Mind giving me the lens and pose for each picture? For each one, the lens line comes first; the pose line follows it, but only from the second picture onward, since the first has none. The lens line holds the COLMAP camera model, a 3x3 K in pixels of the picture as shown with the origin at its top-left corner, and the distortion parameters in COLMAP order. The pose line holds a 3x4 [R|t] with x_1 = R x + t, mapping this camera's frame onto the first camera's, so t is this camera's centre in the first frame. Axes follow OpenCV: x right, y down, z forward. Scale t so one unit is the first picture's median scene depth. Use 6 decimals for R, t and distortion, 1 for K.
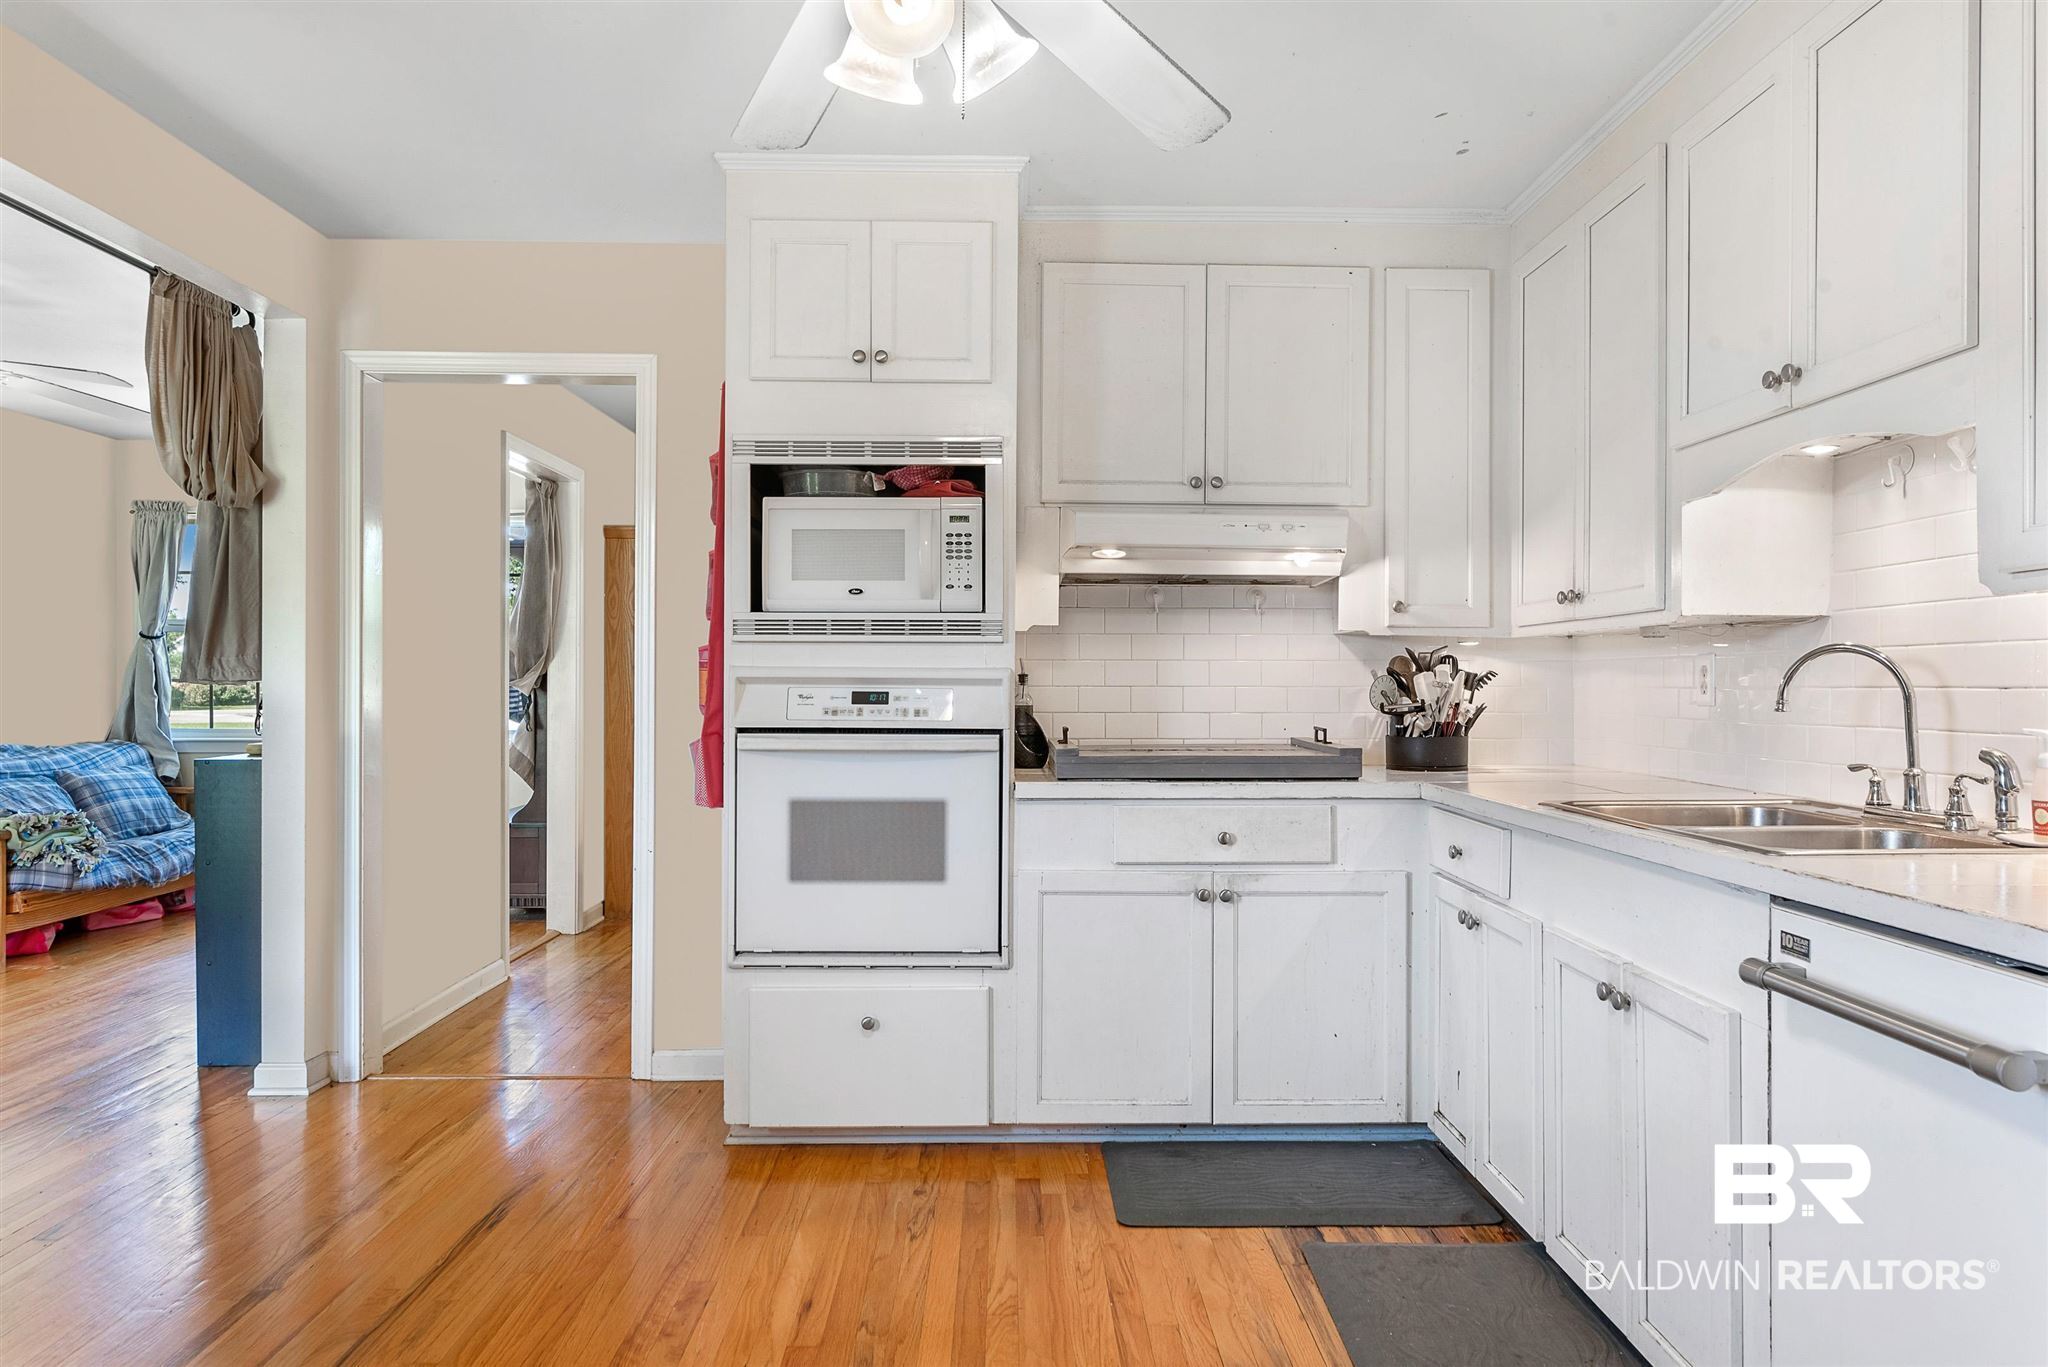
lens RADIAL K [[1331.3, 0, 1033.3], [0, 1331.3, 686.9], [0, 0, 1]] dist [-0.000253, 0.000029]
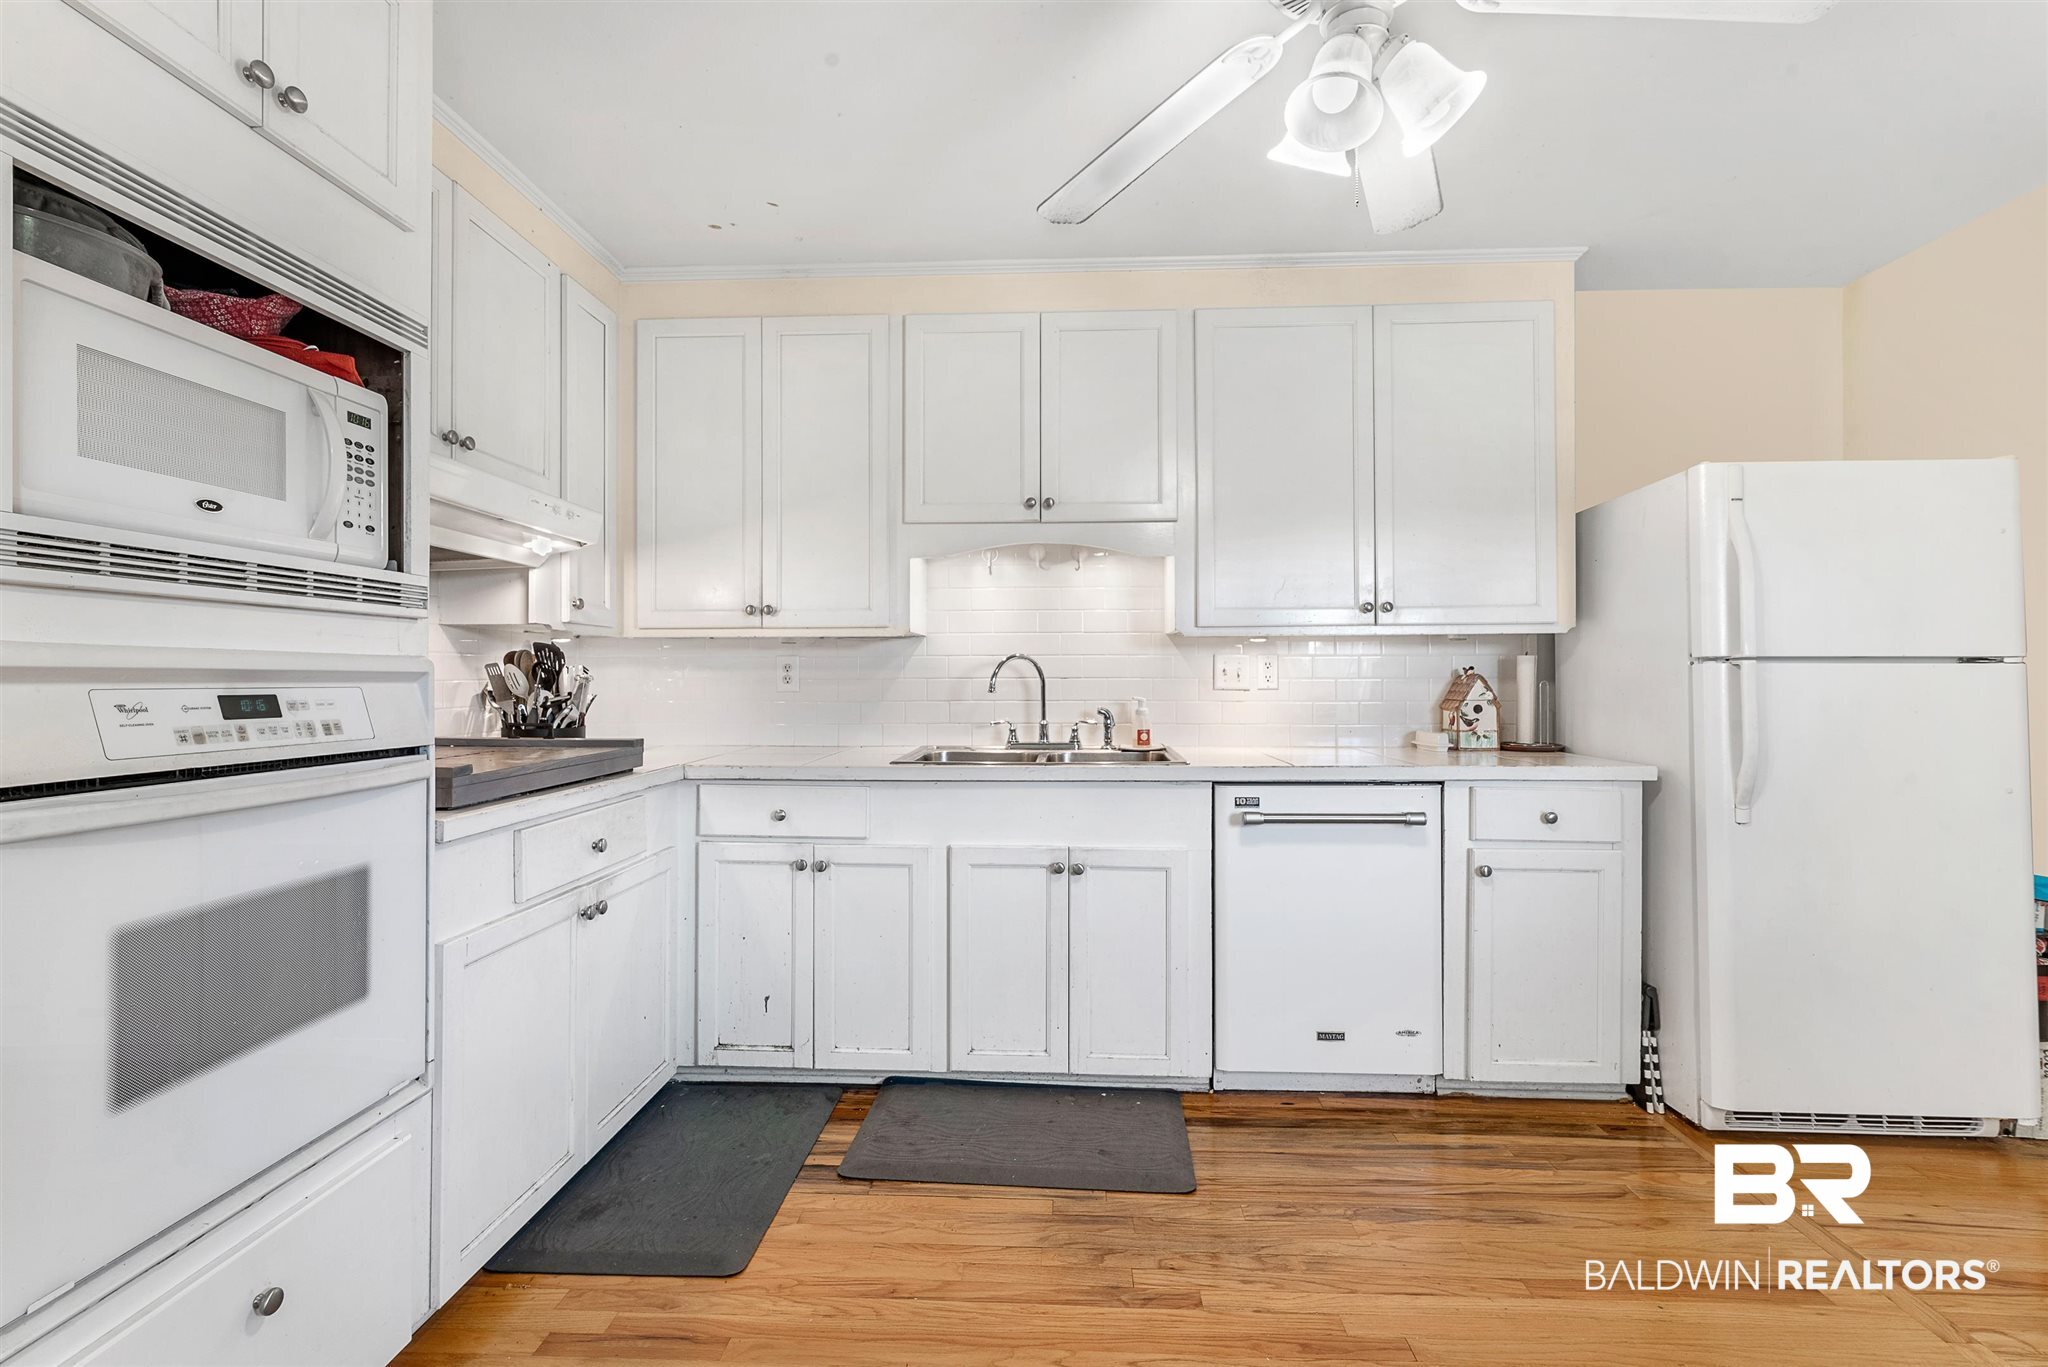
lens RADIAL K [[939.2, 0, 1032.2], [0, 939.2, 675.4], [0, 0, 1]] dist [0.000454, 0.001784]
pose [[0.066130, -0.001354, 0.997810, -0.485085], [0.003956, 0.999992, 0.001095, -0.003607], [-0.997803, 0.003875, 0.066135, 0.656104]]
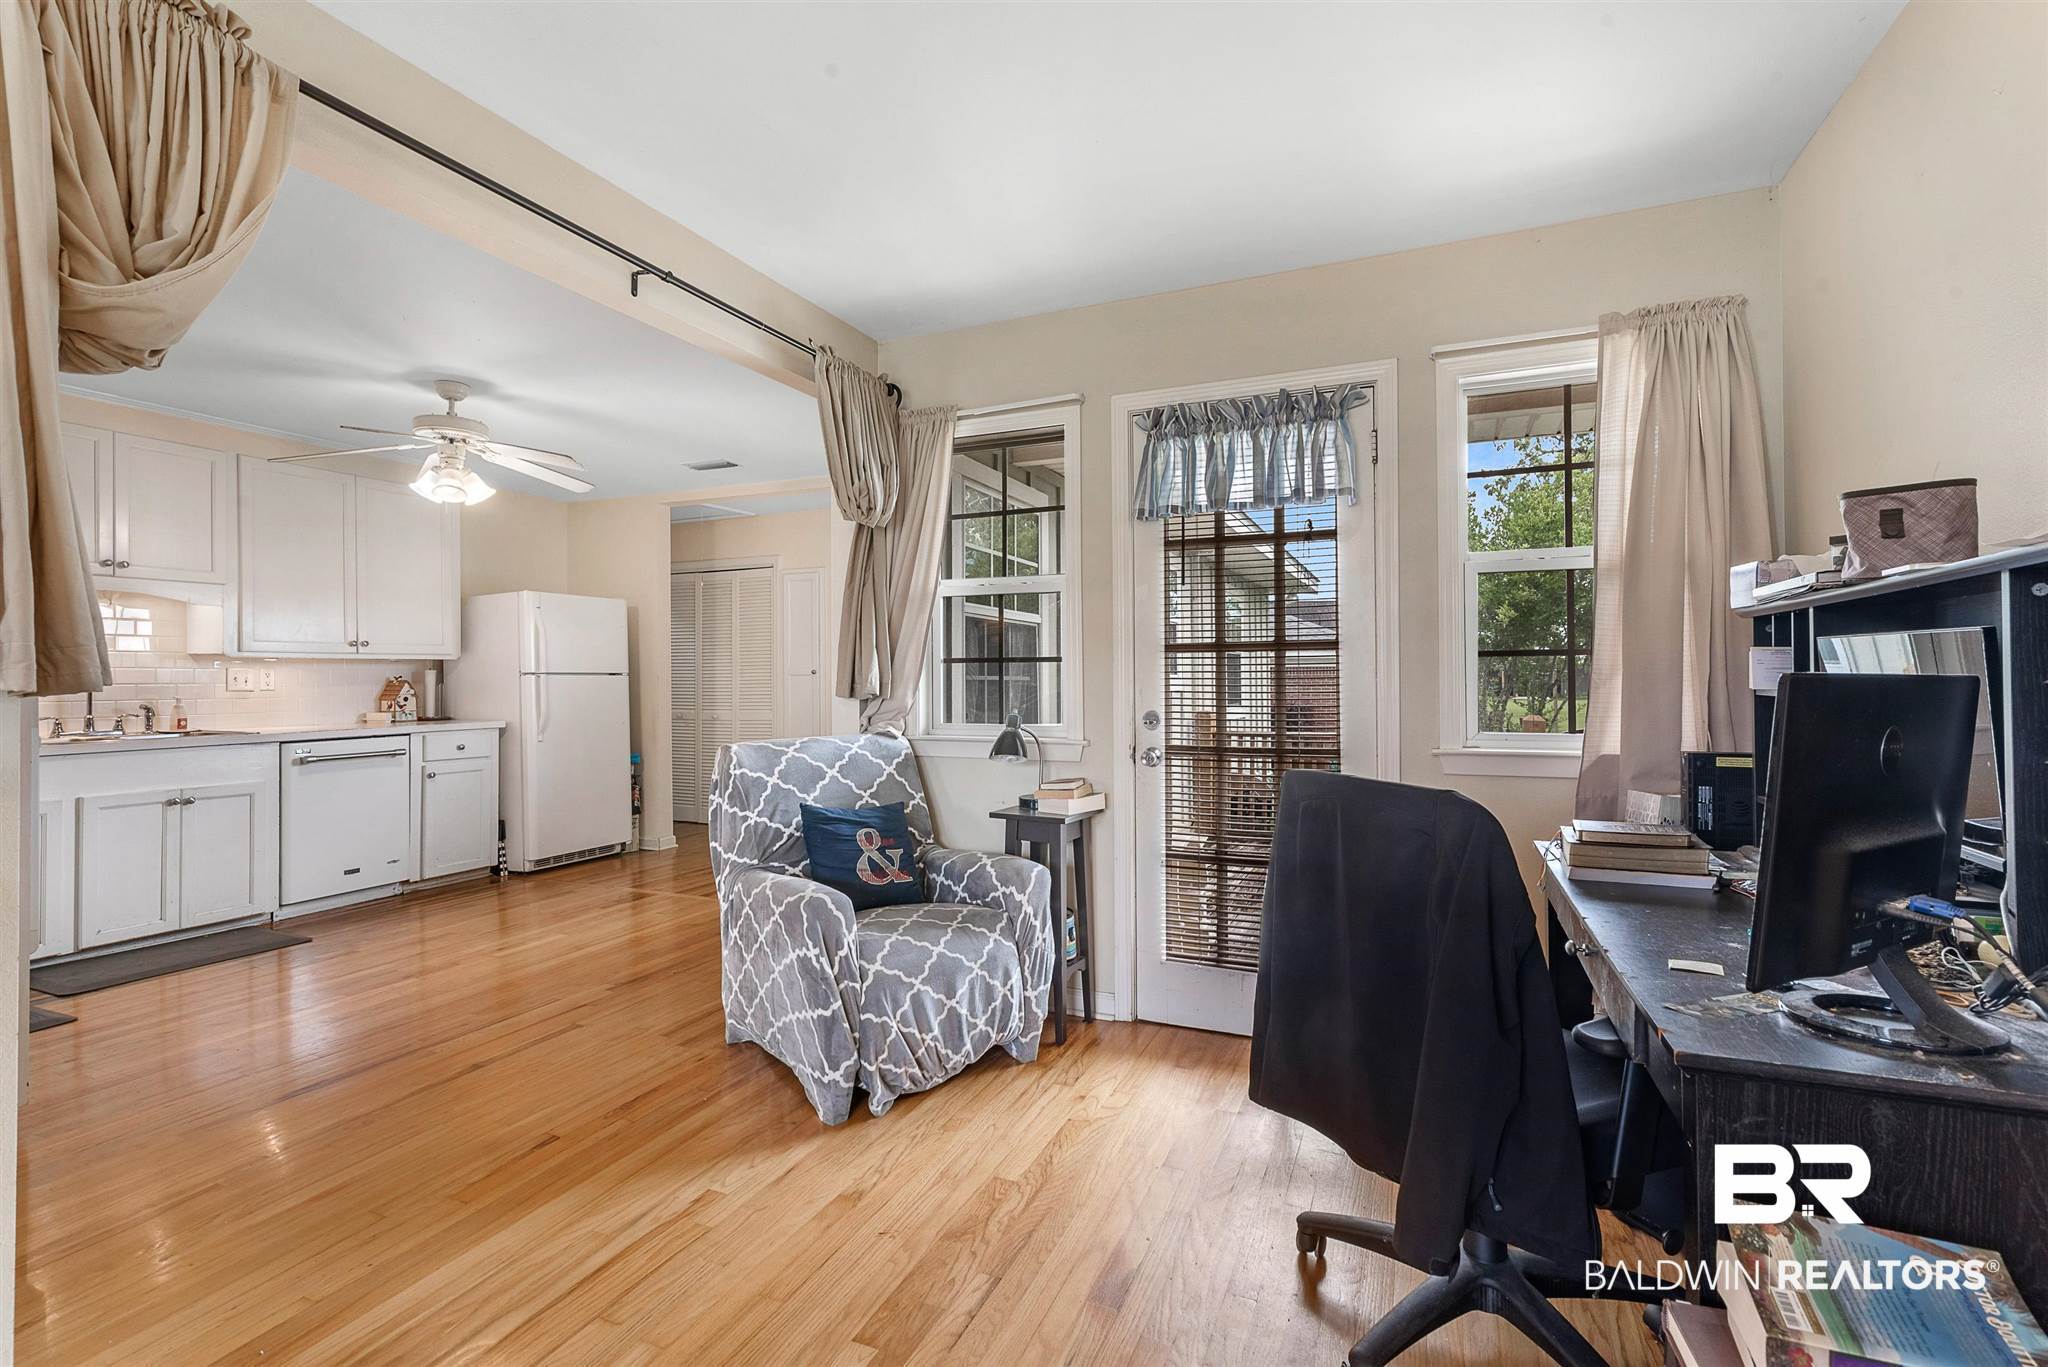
lens RADIAL K [[939.2, 0, 1032.2], [0, 939.2, 675.4], [0, 0, 1]] dist [0.000454, 0.001784]
pose [[-0.907669, 0.003080, 0.419675, -1.282148], [0.004035, 0.999991, 0.001390, -0.008866], [-0.419667, 0.002955, -0.907673, 1.351933]]
